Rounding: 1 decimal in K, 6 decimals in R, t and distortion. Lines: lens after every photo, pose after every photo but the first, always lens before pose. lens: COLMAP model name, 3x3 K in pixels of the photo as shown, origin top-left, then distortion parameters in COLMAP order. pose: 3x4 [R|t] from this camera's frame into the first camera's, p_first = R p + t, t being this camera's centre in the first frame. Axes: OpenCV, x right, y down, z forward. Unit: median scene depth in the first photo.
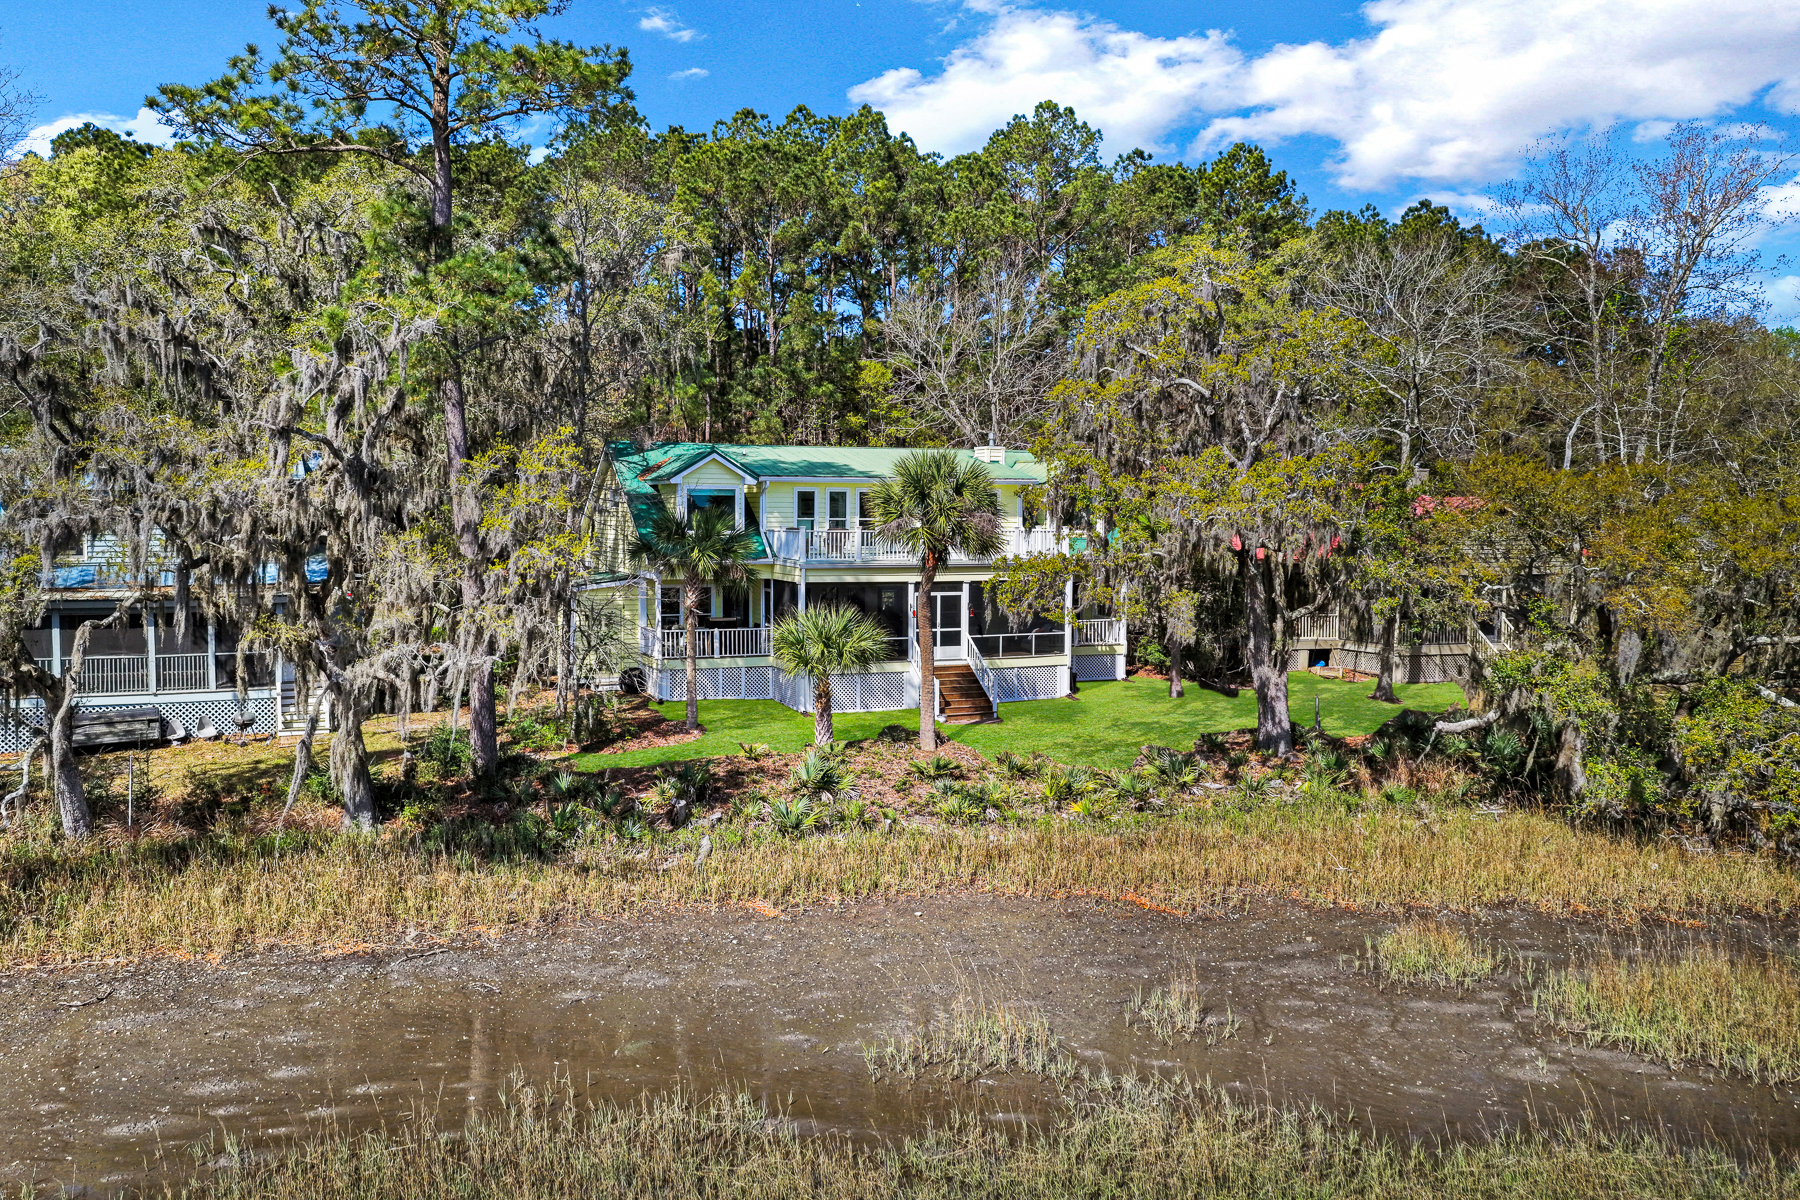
lens RADIAL K [[1497.7, 0, 900.0], [0, 1497.7, 600.0], [0, 0, 1]] dist [0.000837, 0.014922]
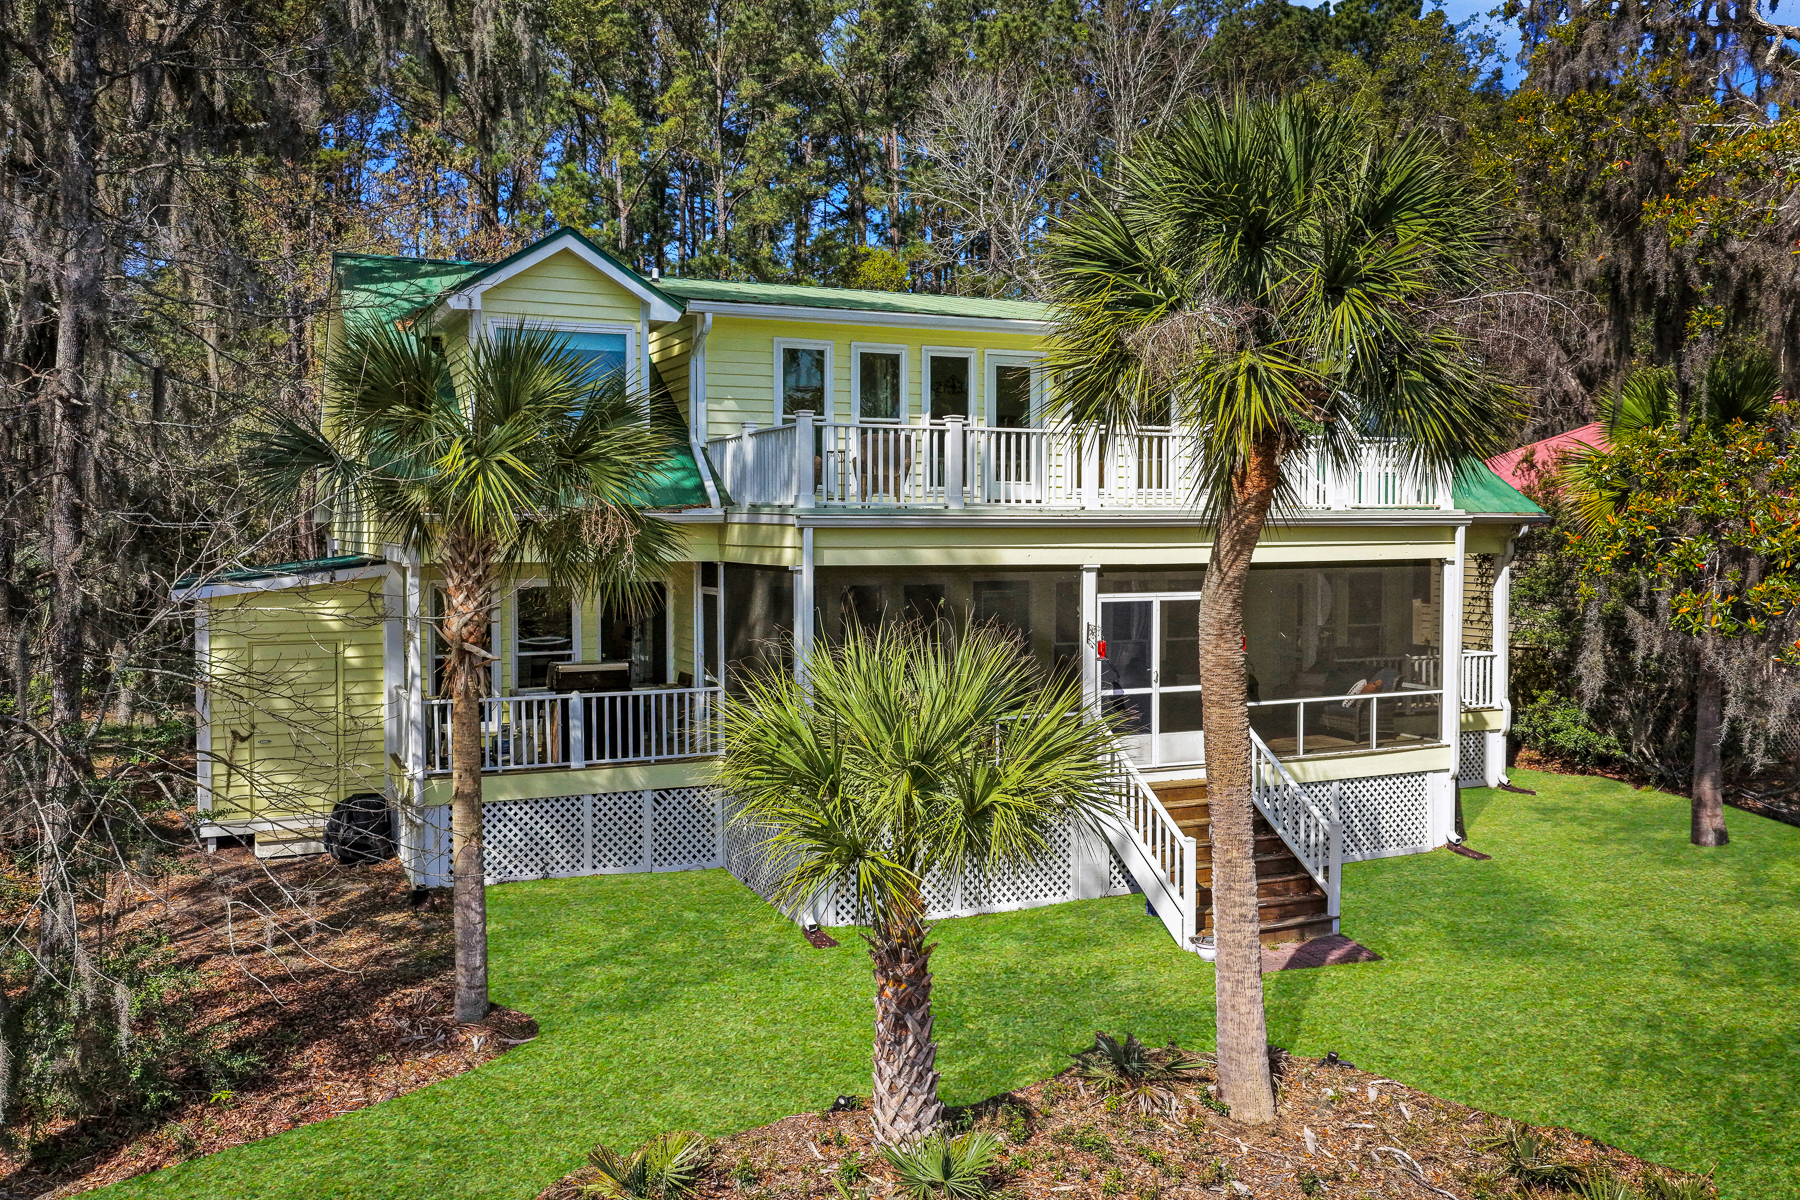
lens RADIAL K [[1497.7, 0, 900.0], [0, 1497.7, 600.0], [0, 0, 1]] dist [0.000837, 0.014922]
pose [[0.999502, -0.007623, 0.030627, -0.051583], [0.008017, 0.999887, -0.012739, 0.001154], [-0.030526, 0.012978, 0.999450, 0.617700]]
